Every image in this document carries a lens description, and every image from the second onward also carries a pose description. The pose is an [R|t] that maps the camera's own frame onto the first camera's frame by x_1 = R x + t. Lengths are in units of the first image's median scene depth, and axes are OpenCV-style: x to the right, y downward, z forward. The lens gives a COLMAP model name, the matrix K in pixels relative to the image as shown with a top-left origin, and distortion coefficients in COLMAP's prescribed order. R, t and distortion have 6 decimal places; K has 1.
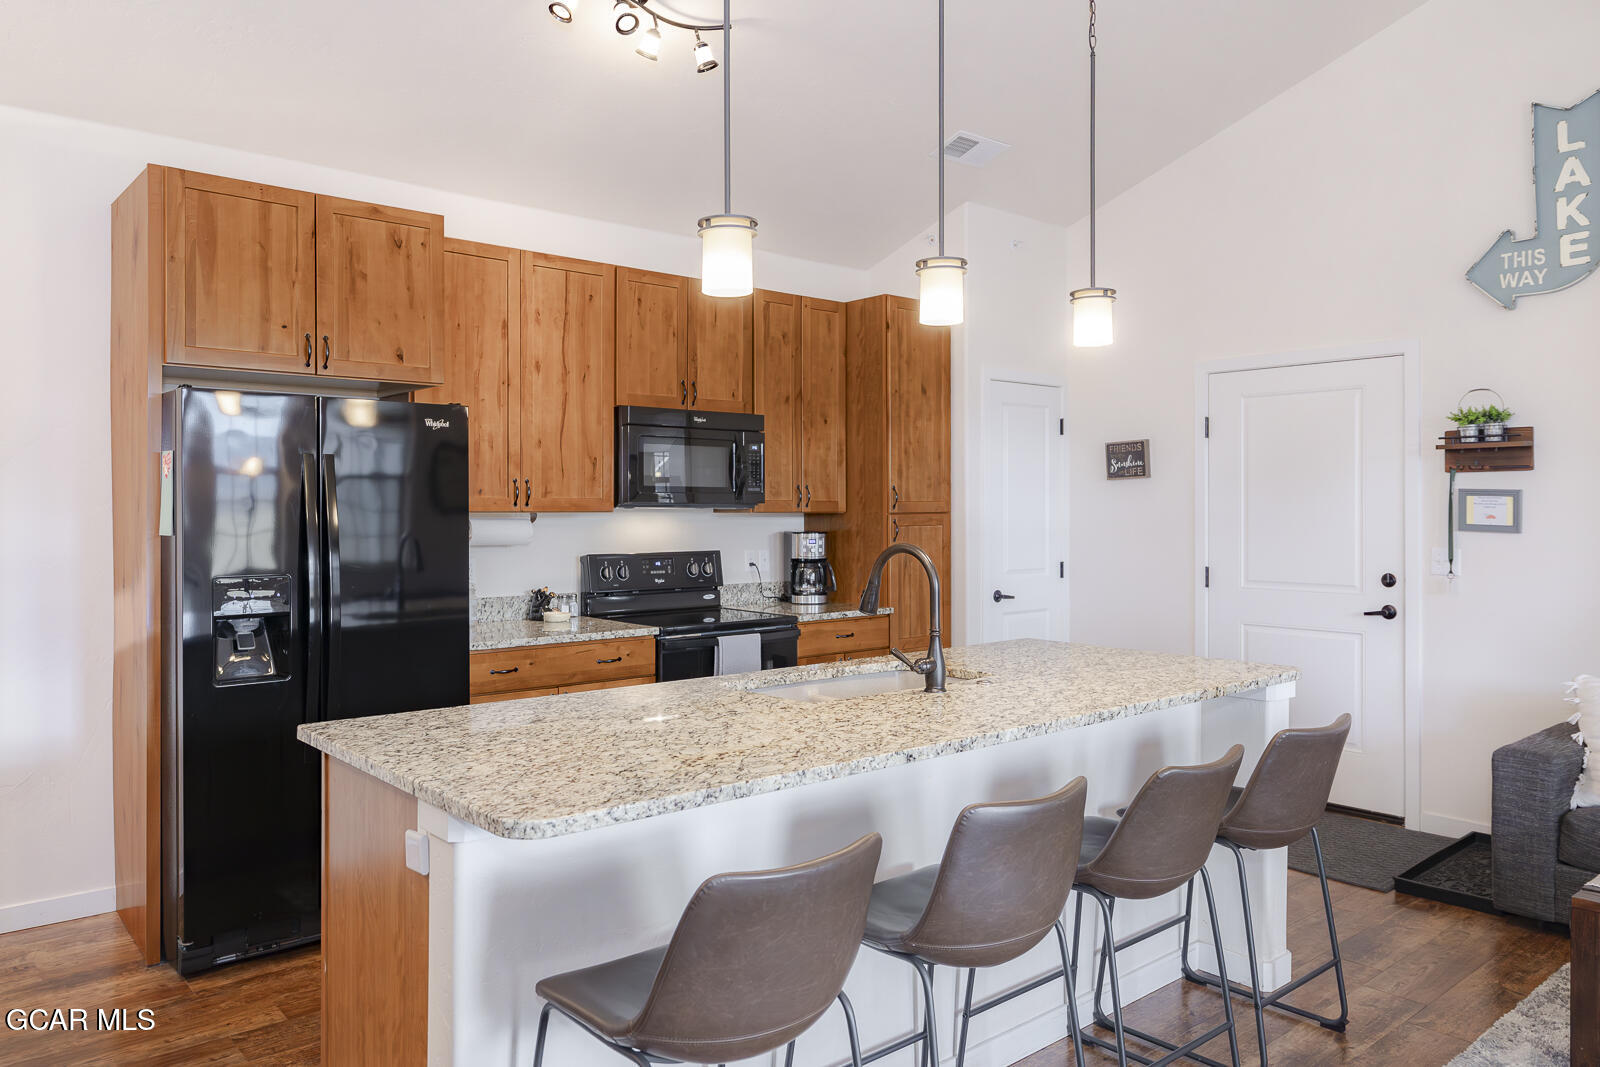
lens RADIAL K [[1143.4, 0, 764.1], [0, 1143.4, 515.0], [0, 0, 1]] dist [0.000369, -0.000282]
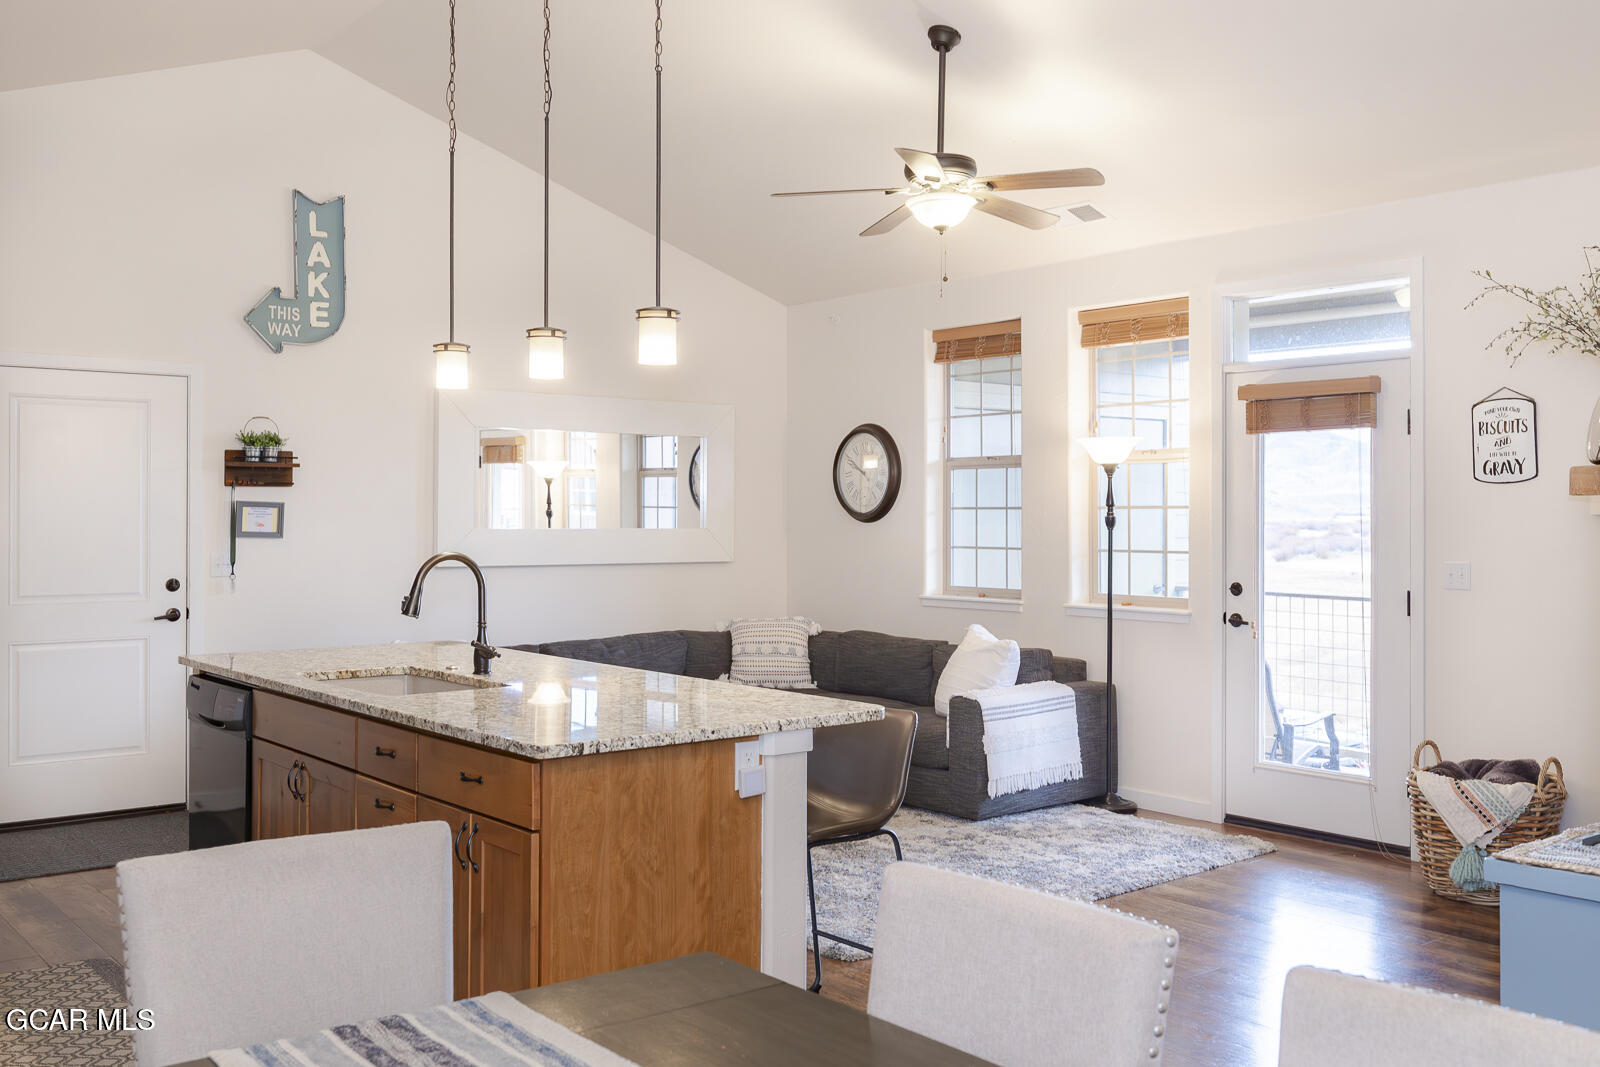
lens RADIAL K [[1466.5, 0, 868.1], [0, 1466.5, 509.4], [0, 0, 1]] dist [-0.003558, 0.002898]
pose [[-0.014289, 0.003109, 0.999893, -0.895379], [0.004169, 0.999987, -0.003050, -0.007374], [-0.999889, 0.004125, -0.014302, 0.395618]]
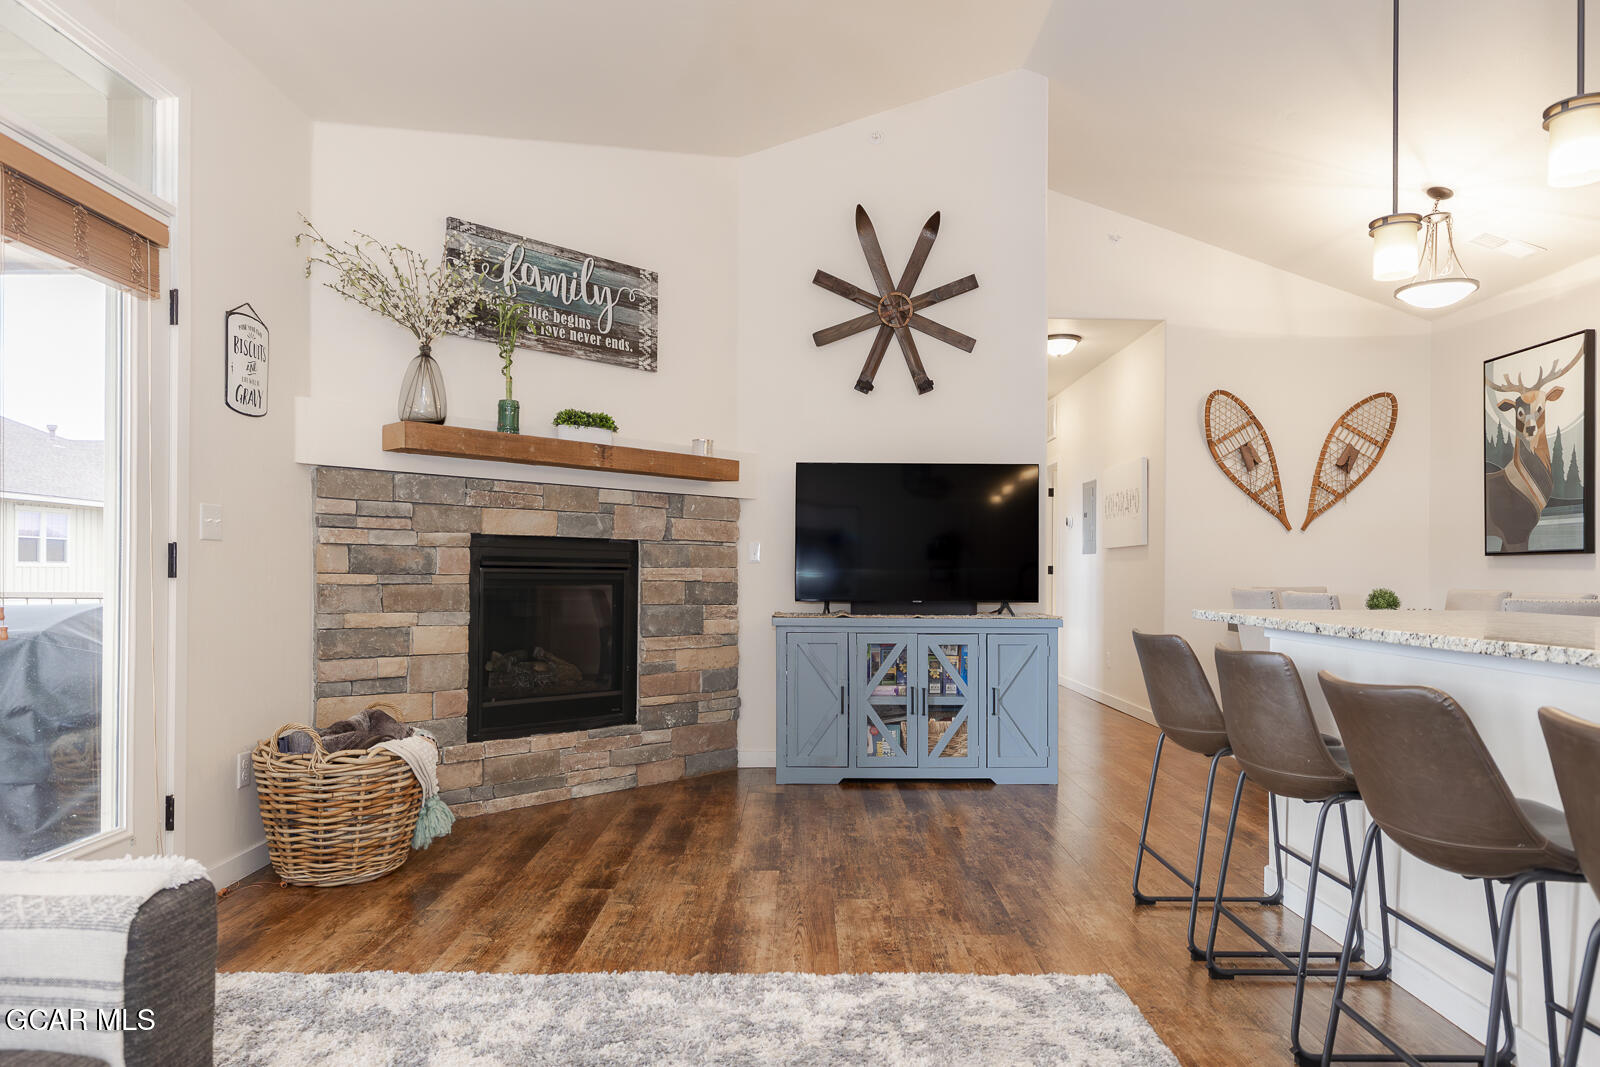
lens RADIAL K [[1010.1, 0, 820.6], [0, 1010.1, 570.3], [0, 0, 1]] dist [-0.003339, 0.002249]
pose [[-0.631180, -0.004908, -0.775621, 0.638847], [-0.011859, 0.999924, 0.003323, 0.073355], [0.775546, 0.011295, -0.631191, 0.616446]]
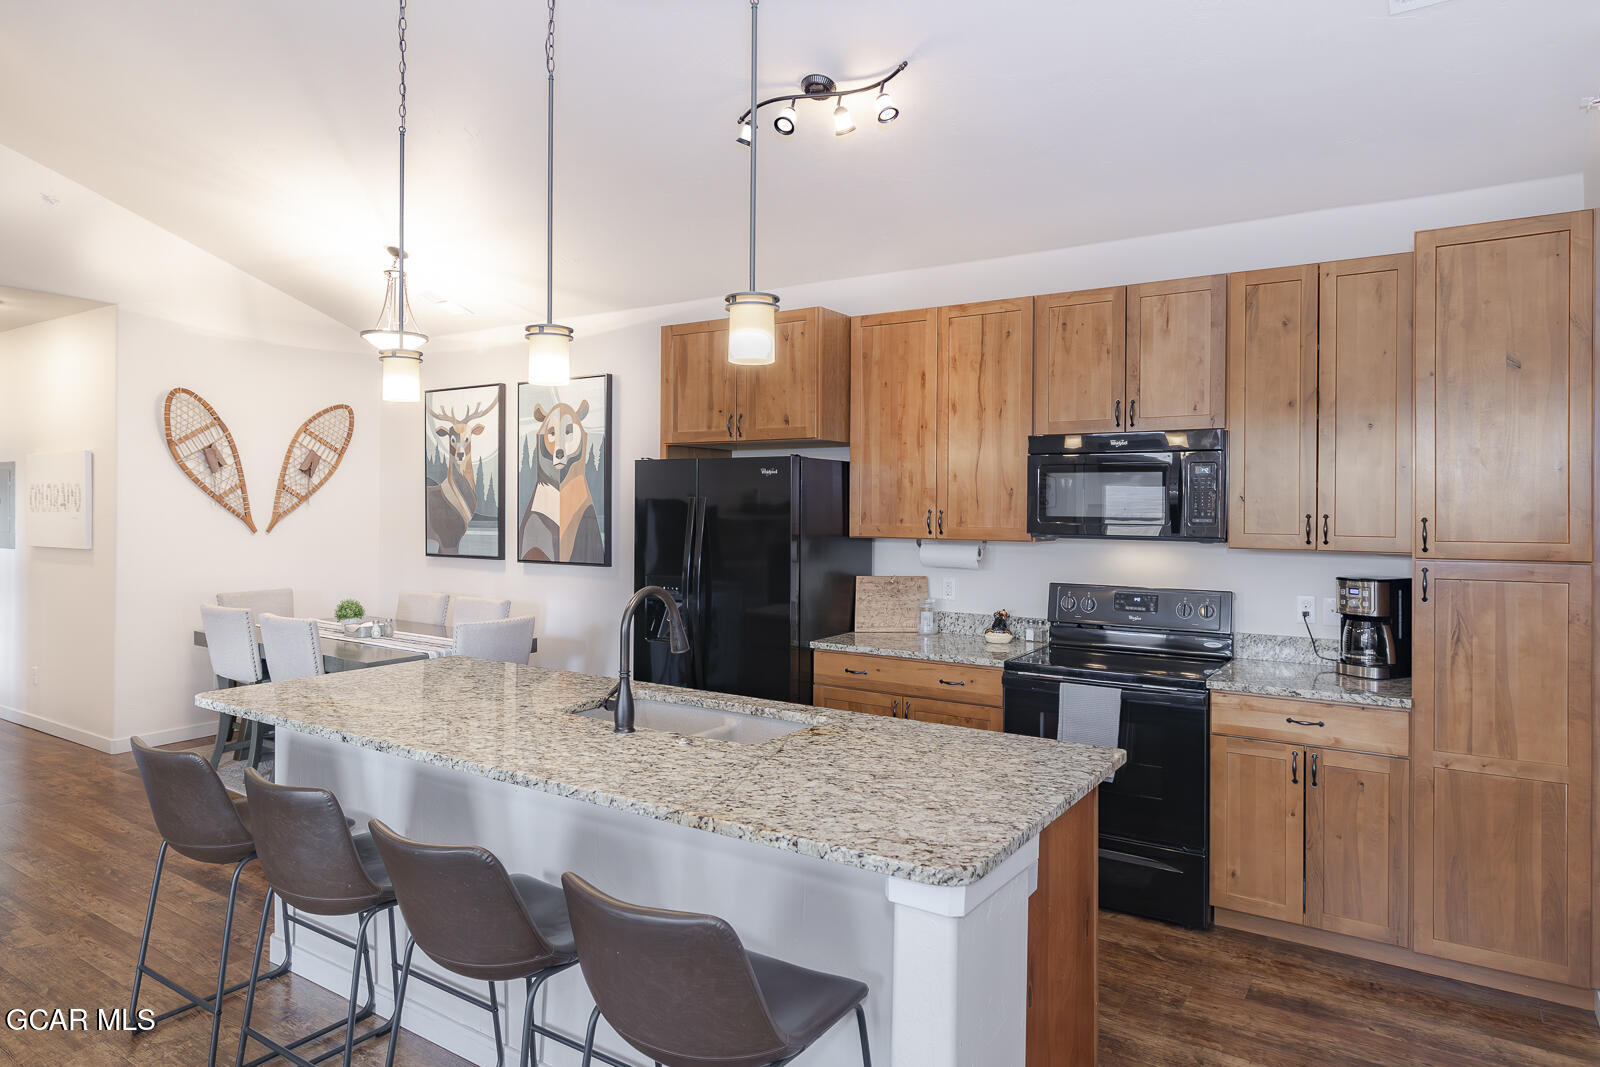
lens RADIAL K [[978.0, 0, 766.2], [0, 978.0, 507.2], [0, 0, 1]] dist [0.002383, 0.001253]
pose [[0.262155, 0.004225, -0.965017, 0.659636], [-0.012737, 0.999918, 0.000918, -0.031991], [0.964942, 0.012051, 0.262188, 0.568628]]
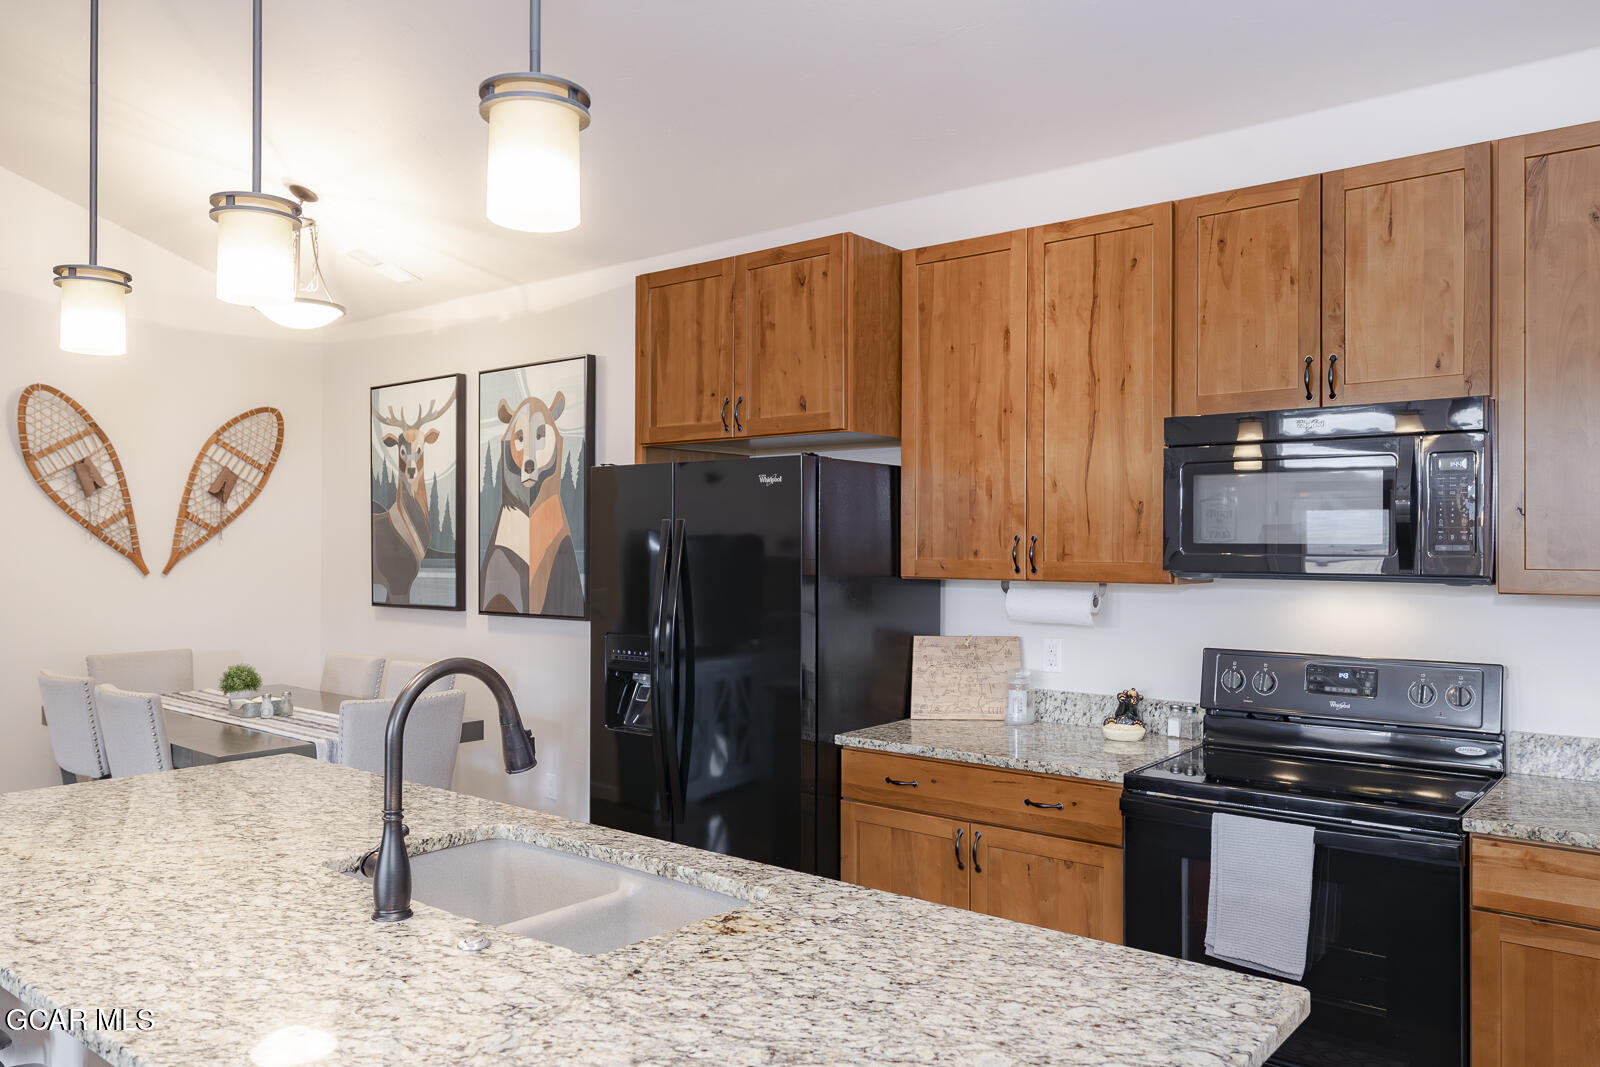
lens RADIAL K [[1160.1, 0, 799.4], [0, 1160.1, 540.8], [0, 0, 1]] dist [0.002251, 0.002697]
pose [[0.180377, -0.003388, -0.983592, 0.489598], [-0.009540, 0.999941, -0.005194, -0.022481], [0.983551, 0.010320, 0.180334, 0.699944]]
